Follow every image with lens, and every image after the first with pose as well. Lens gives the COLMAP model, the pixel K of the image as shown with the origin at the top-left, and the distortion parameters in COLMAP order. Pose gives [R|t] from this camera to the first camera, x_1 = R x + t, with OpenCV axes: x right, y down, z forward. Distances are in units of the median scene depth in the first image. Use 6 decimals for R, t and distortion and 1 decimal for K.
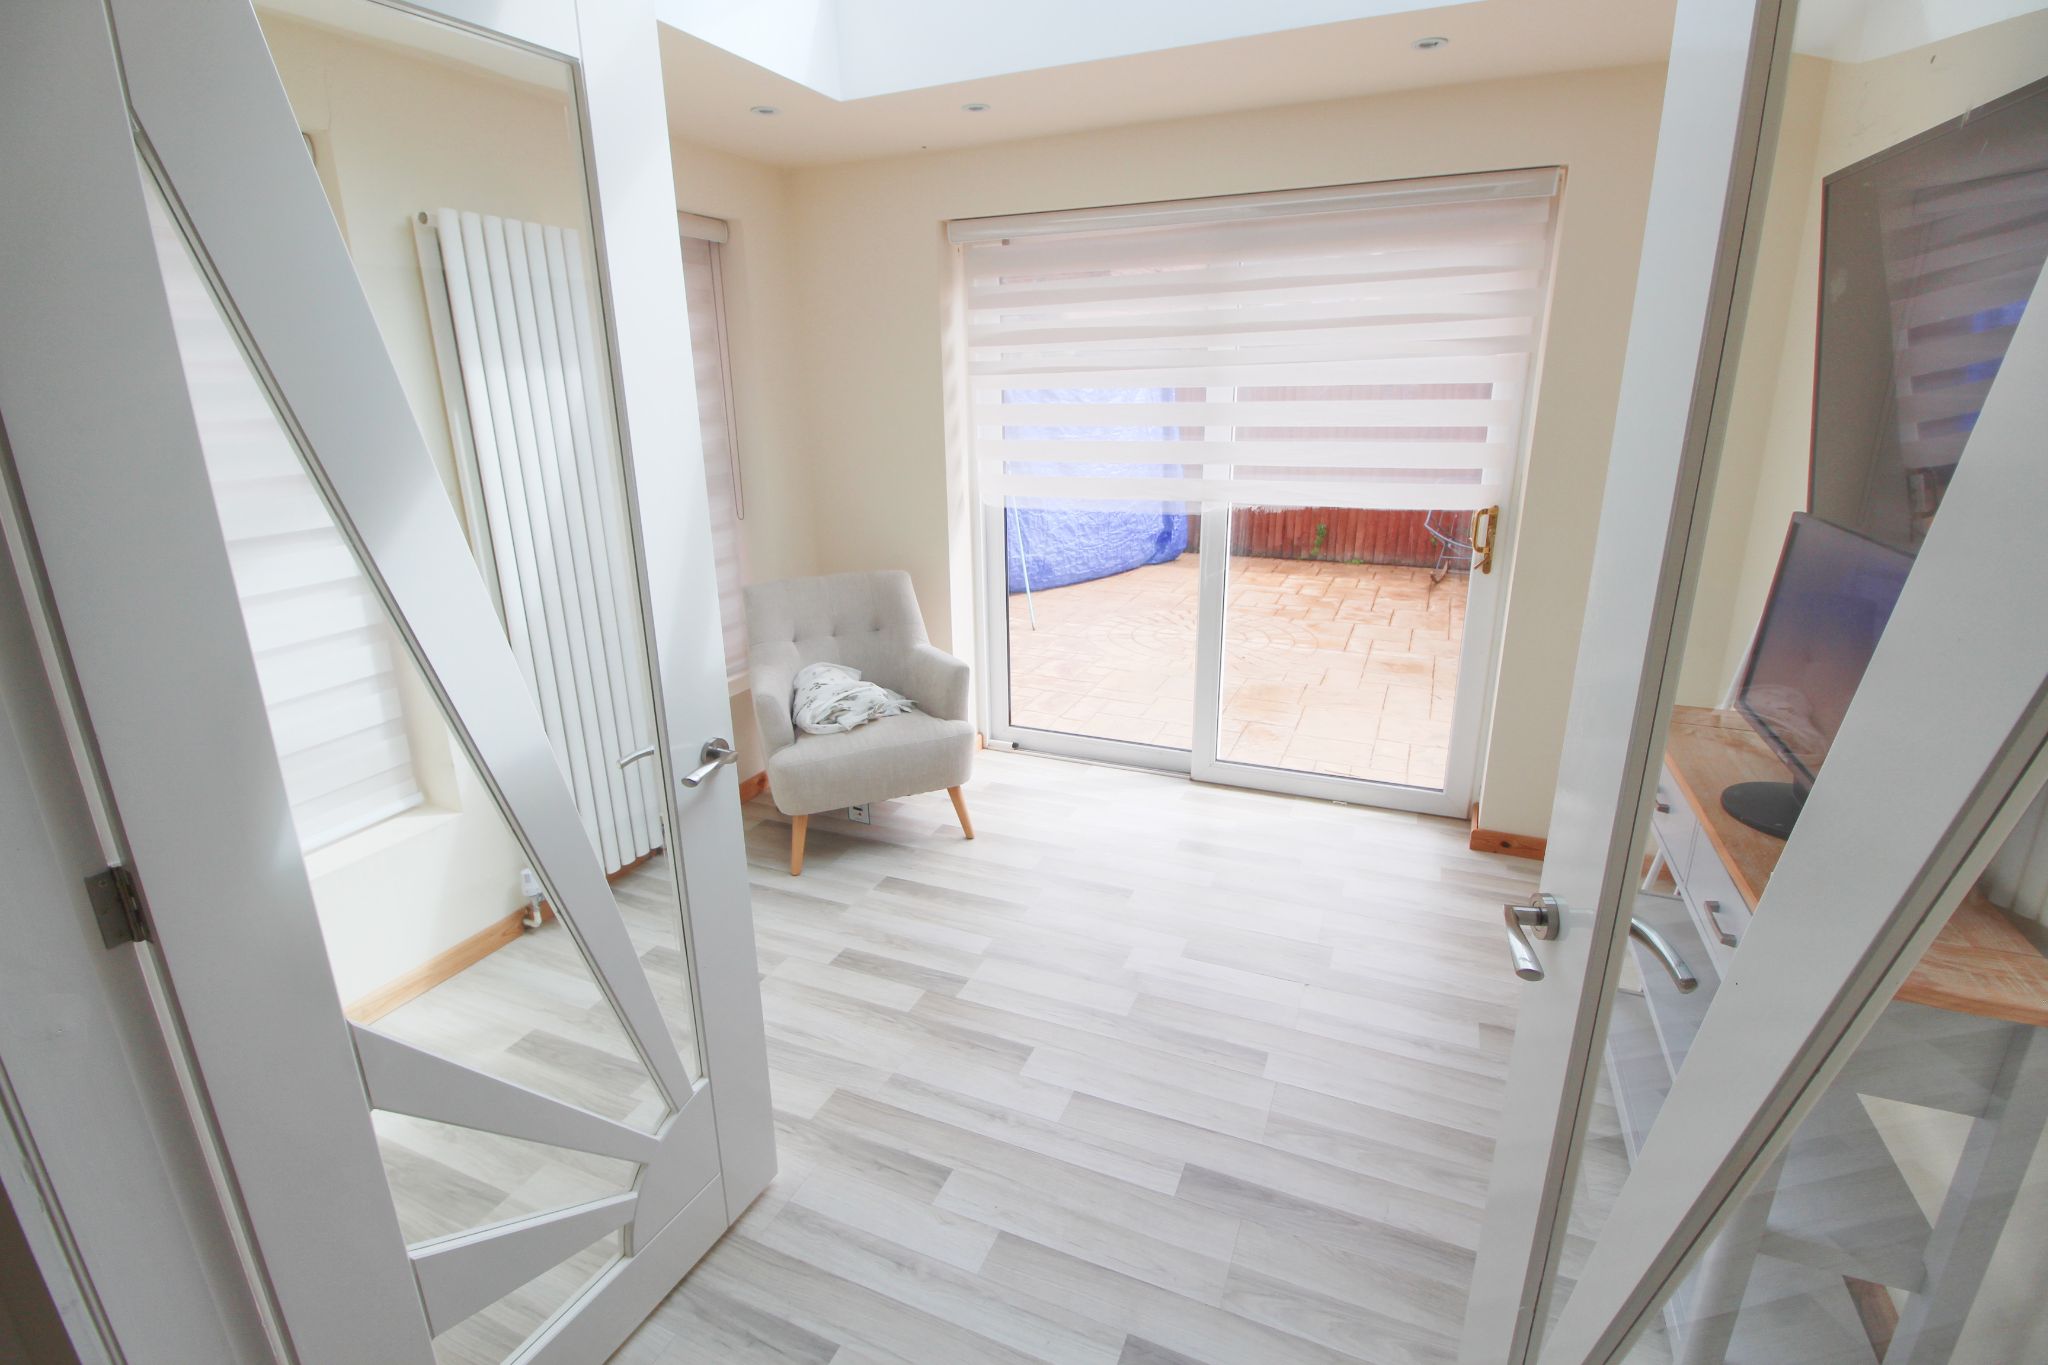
lens RADIAL K [[936.5, 0, 1036.0], [0, 936.5, 658.8], [0, 0, 1]] dist [-0.001246, -0.011672]
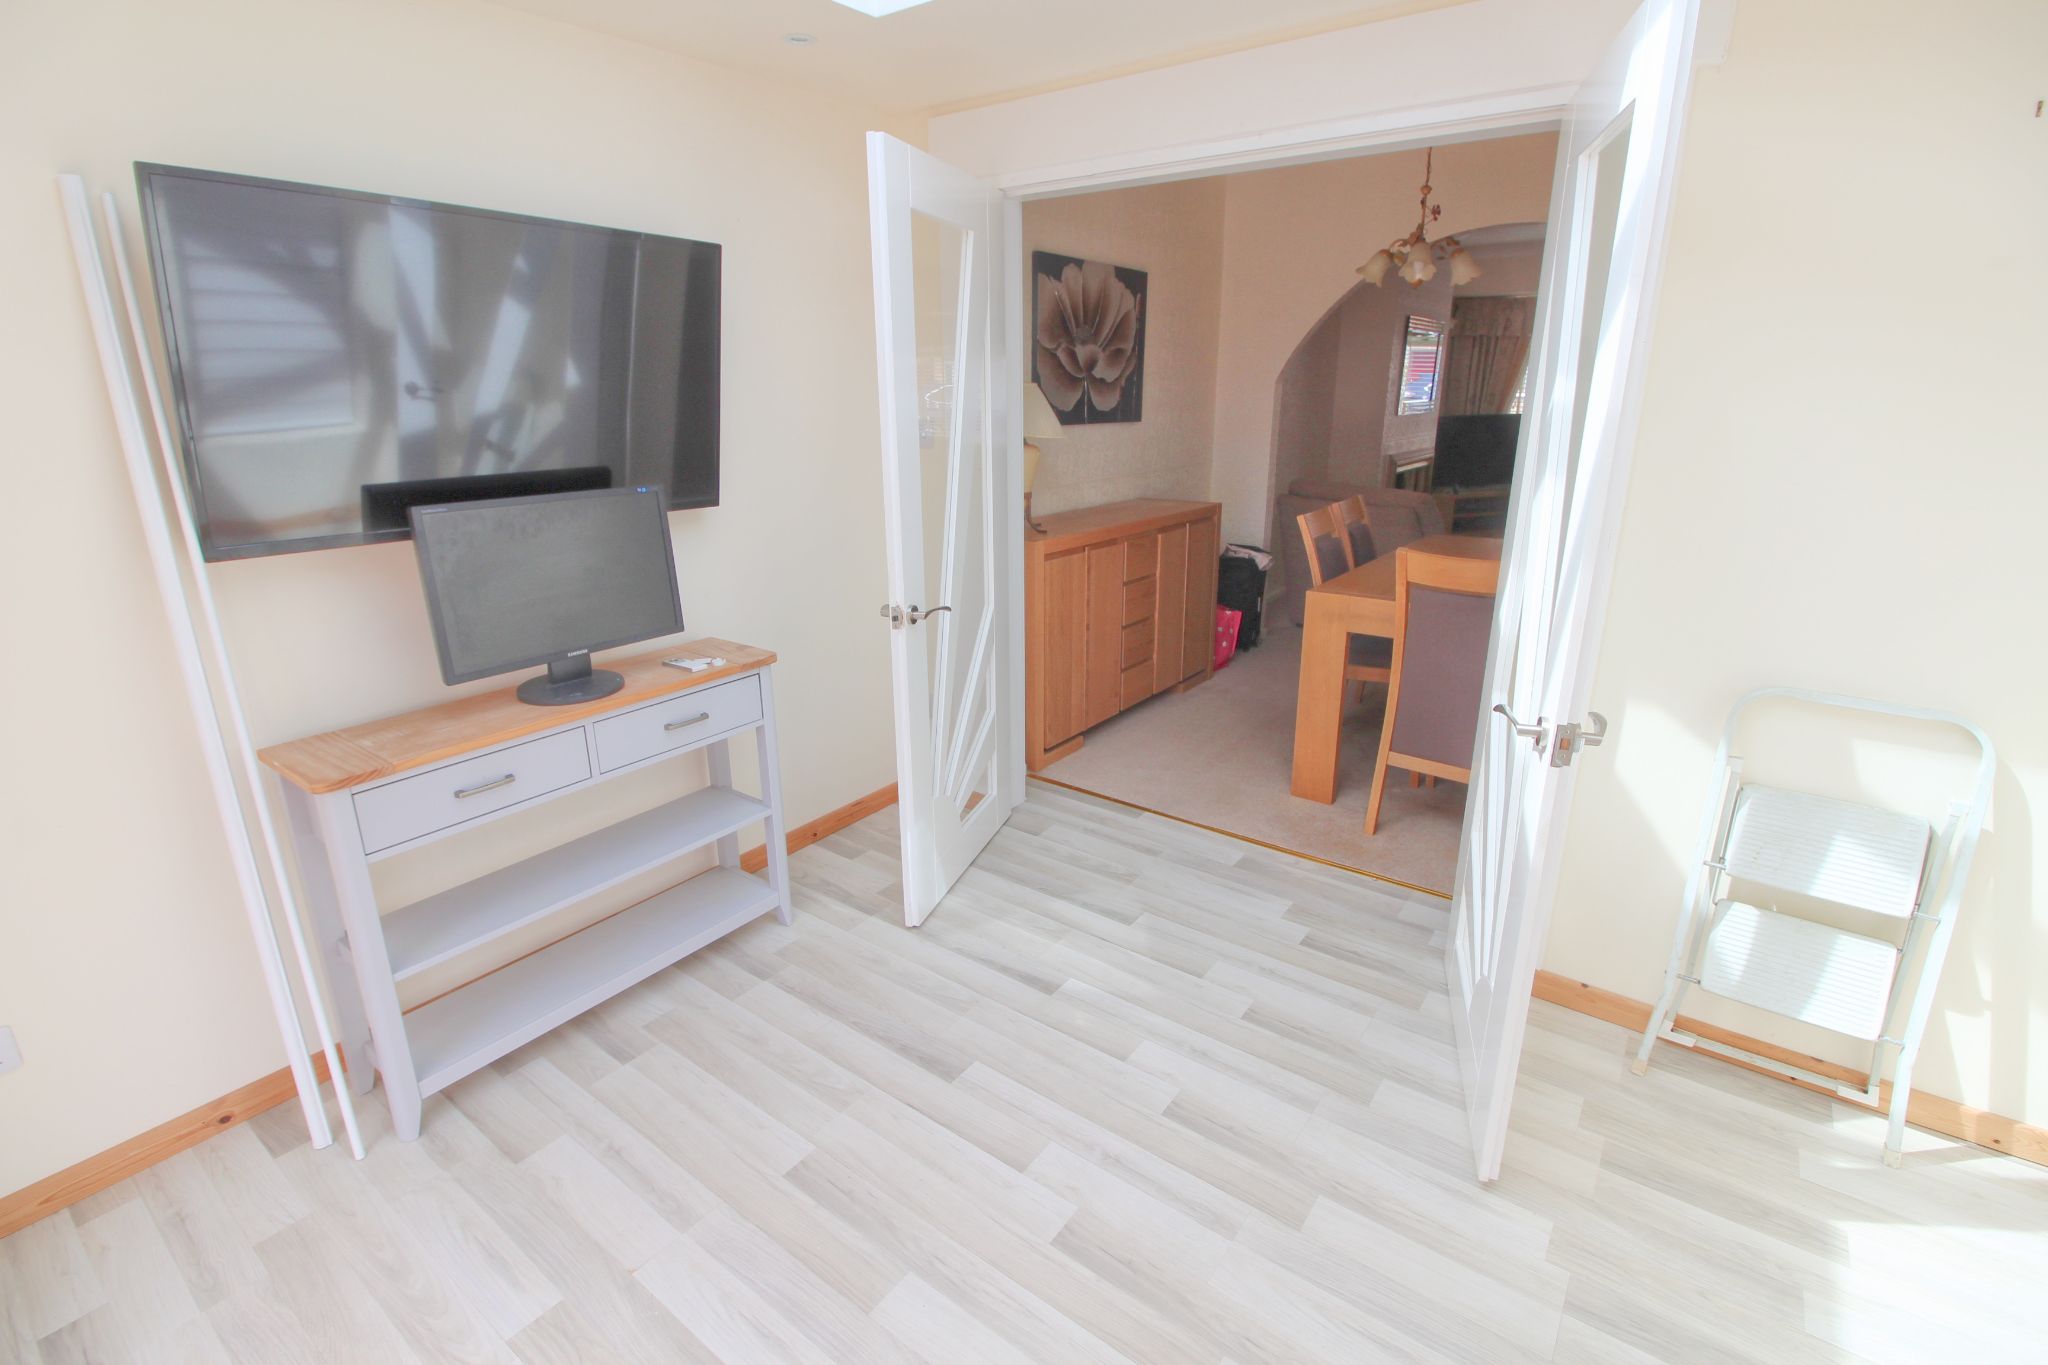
lens RADIAL K [[936.5, 0, 1036.0], [0, 936.5, 658.8], [0, 0, 1]] dist [-0.001246, -0.011672]
pose [[-0.973325, -0.047249, 0.224513, -0.102892], [0.081714, 0.843005, 0.531664, -0.293535], [-0.214386, 0.535827, -0.816656, 1.009710]]
